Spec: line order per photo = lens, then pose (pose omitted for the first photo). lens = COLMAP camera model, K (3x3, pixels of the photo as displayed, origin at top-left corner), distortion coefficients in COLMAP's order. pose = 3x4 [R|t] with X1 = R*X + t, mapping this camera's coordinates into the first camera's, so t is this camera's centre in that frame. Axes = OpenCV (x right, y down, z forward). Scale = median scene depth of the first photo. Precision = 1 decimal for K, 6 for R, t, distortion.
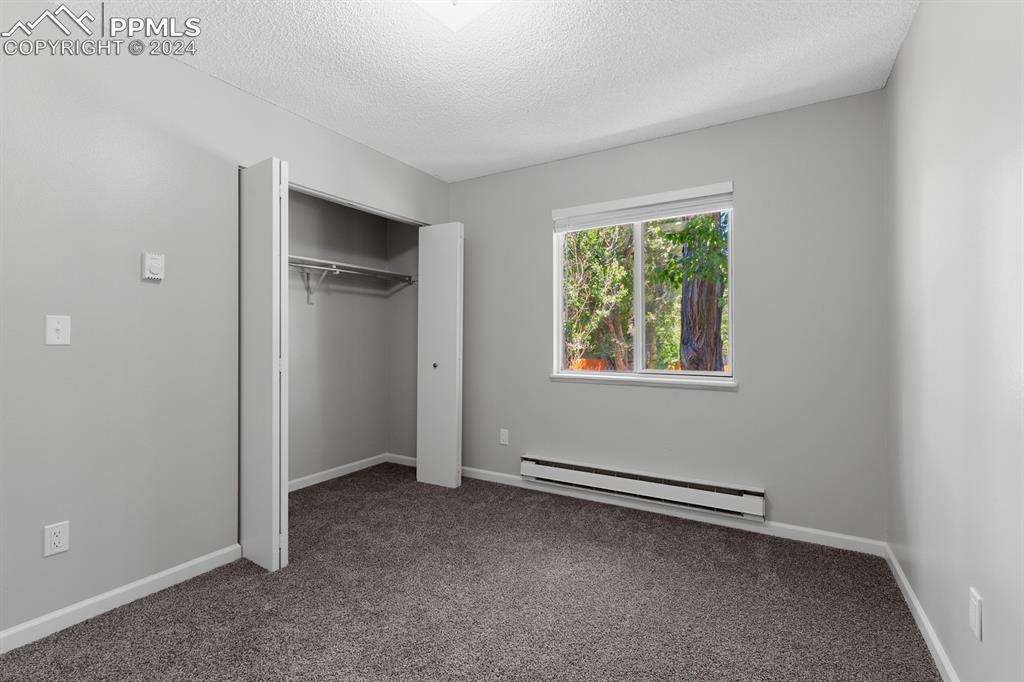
lens RADIAL K [[456.8, 0, 510.6], [0, 456.8, 337.5], [0, 0, 1]] dist [-0.002094, 0.000356]
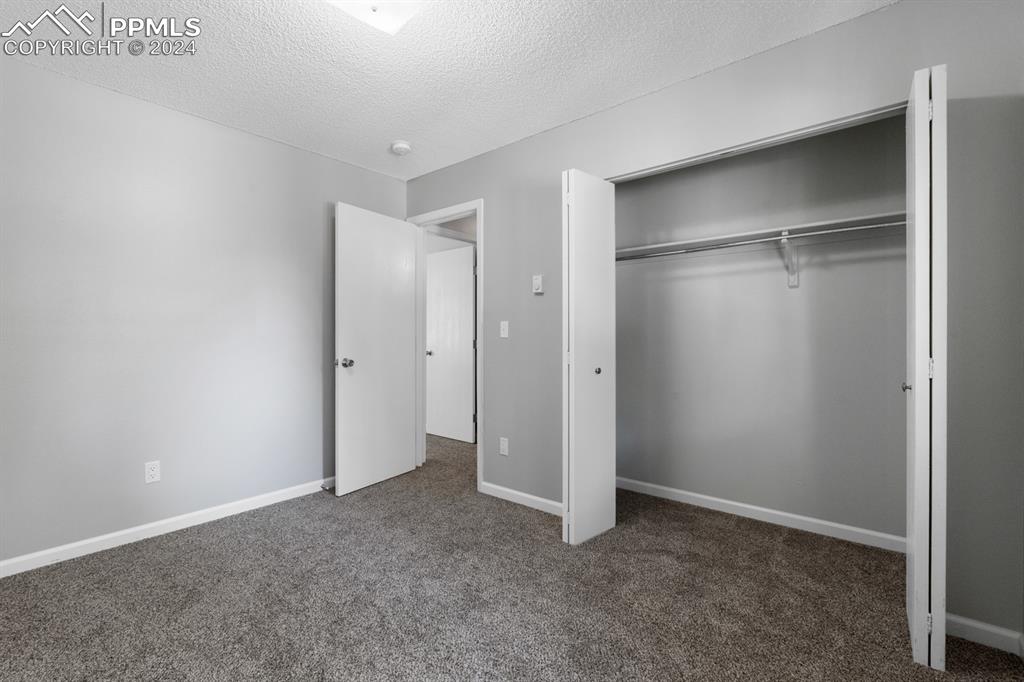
lens RADIAL K [[456.8, 0, 510.1], [0, 456.8, 335.3], [0, 0, 1]] dist [-0.002094, 0.000356]
pose [[-0.155953, 0.013557, -0.987671, 0.459702], [0.010557, 0.999872, 0.012057, -0.009150], [0.987708, -0.008546, -0.156076, 0.795725]]
